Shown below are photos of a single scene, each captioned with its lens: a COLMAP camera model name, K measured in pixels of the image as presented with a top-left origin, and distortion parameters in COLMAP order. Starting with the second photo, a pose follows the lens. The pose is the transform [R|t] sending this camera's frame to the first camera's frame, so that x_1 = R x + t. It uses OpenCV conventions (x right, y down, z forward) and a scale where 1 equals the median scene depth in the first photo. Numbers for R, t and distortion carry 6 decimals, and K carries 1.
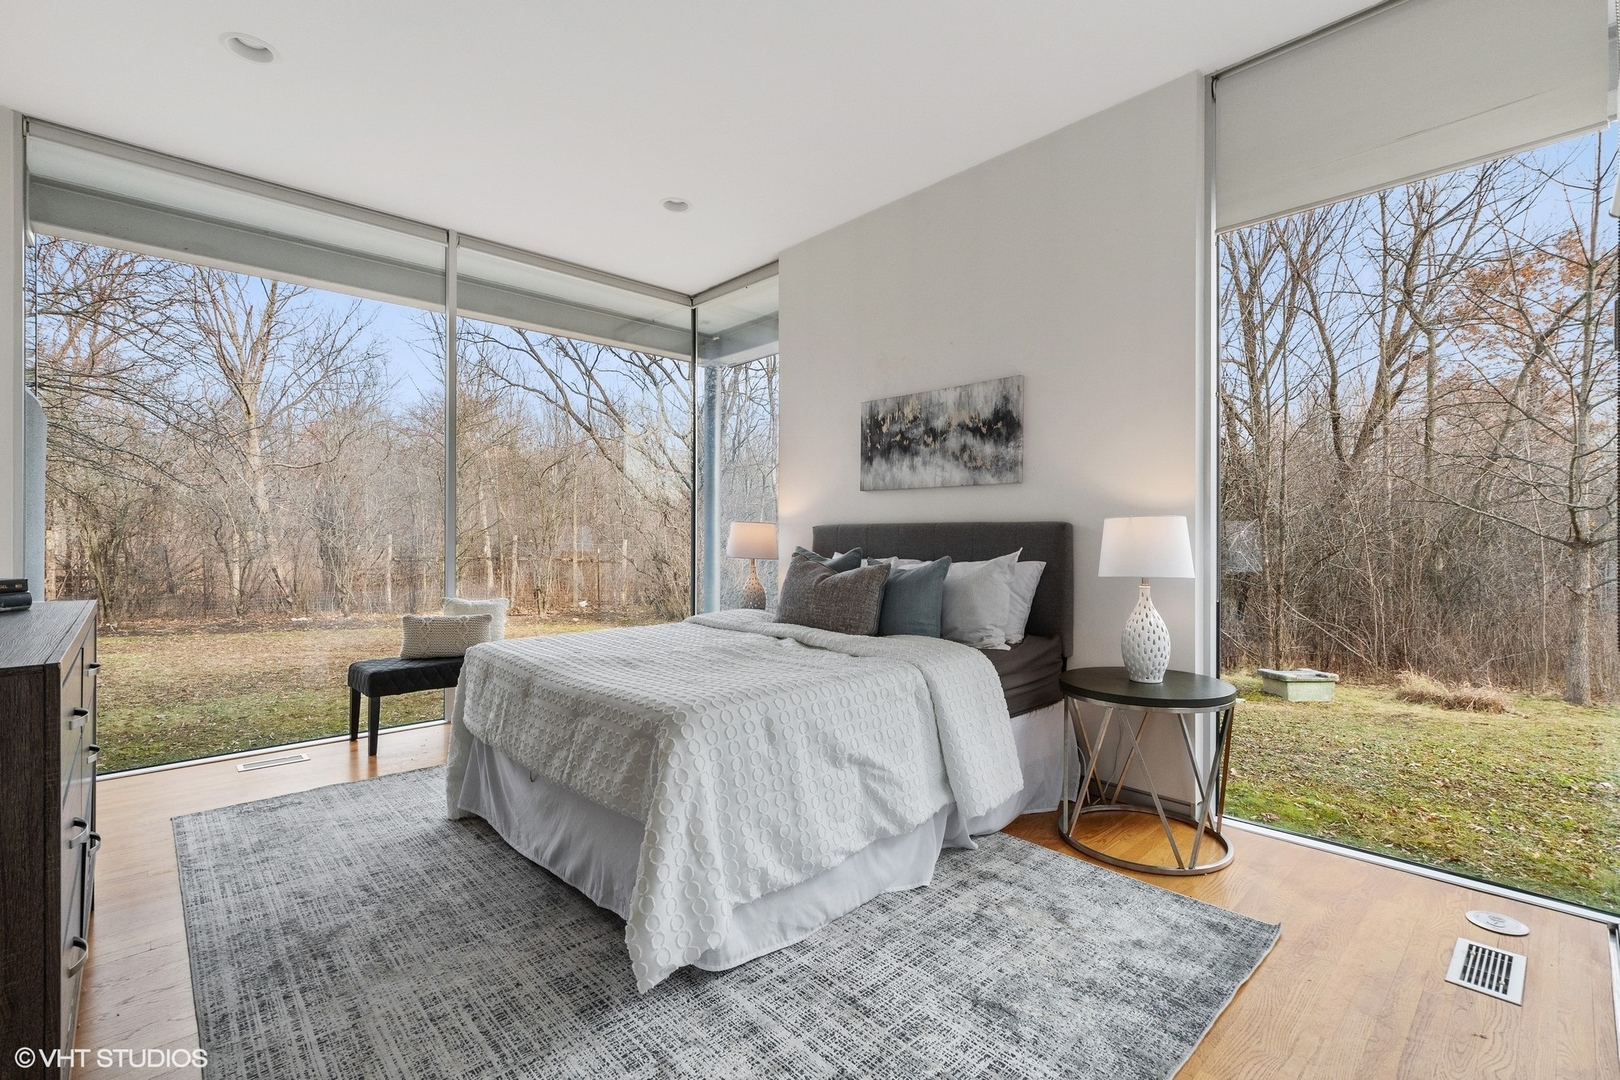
lens RADIAL K [[720.5, 0, 807.8], [0, 720.5, 537.0], [0, 0, 1]] dist [0.004793, 0.000825]
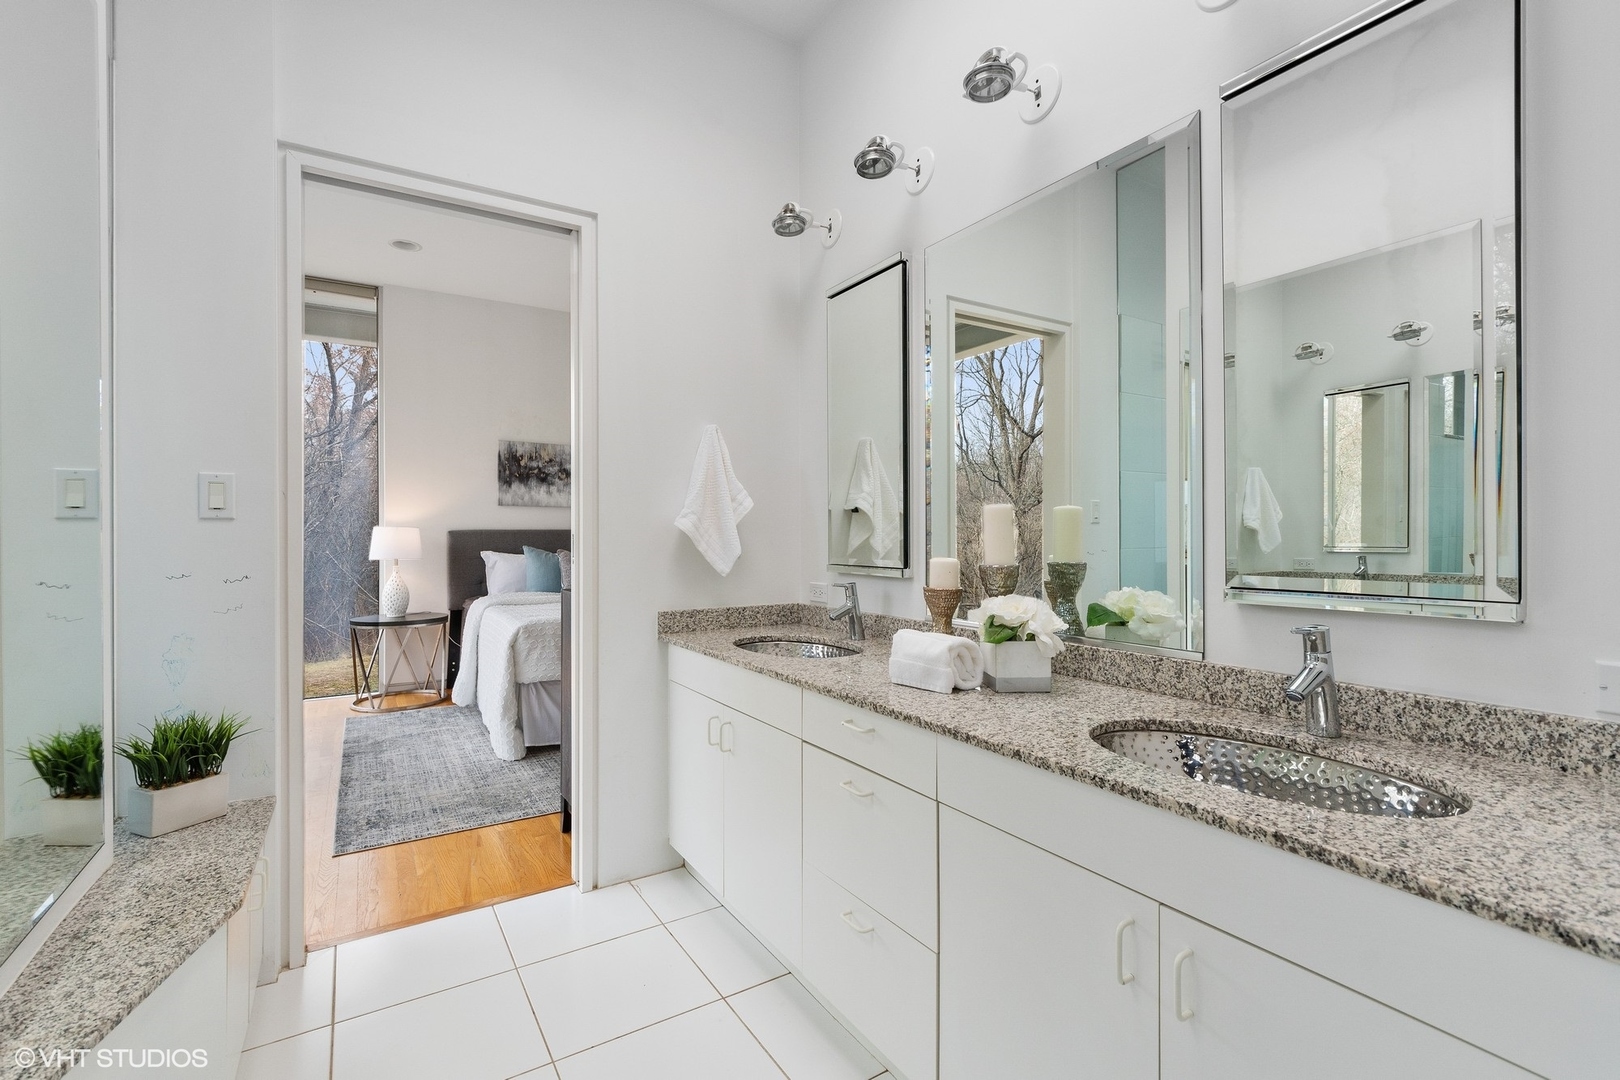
lens RADIAL K [[720.5, 0, 808.9], [0, 720.5, 530.6], [0, 0, 1]] dist [0.004793, 0.000825]
pose [[0.202339, -0.007395, 0.979288, -1.211429], [0.000792, 0.999972, 0.007388, -0.026654], [-0.979315, -0.000719, 0.202339, 0.154239]]
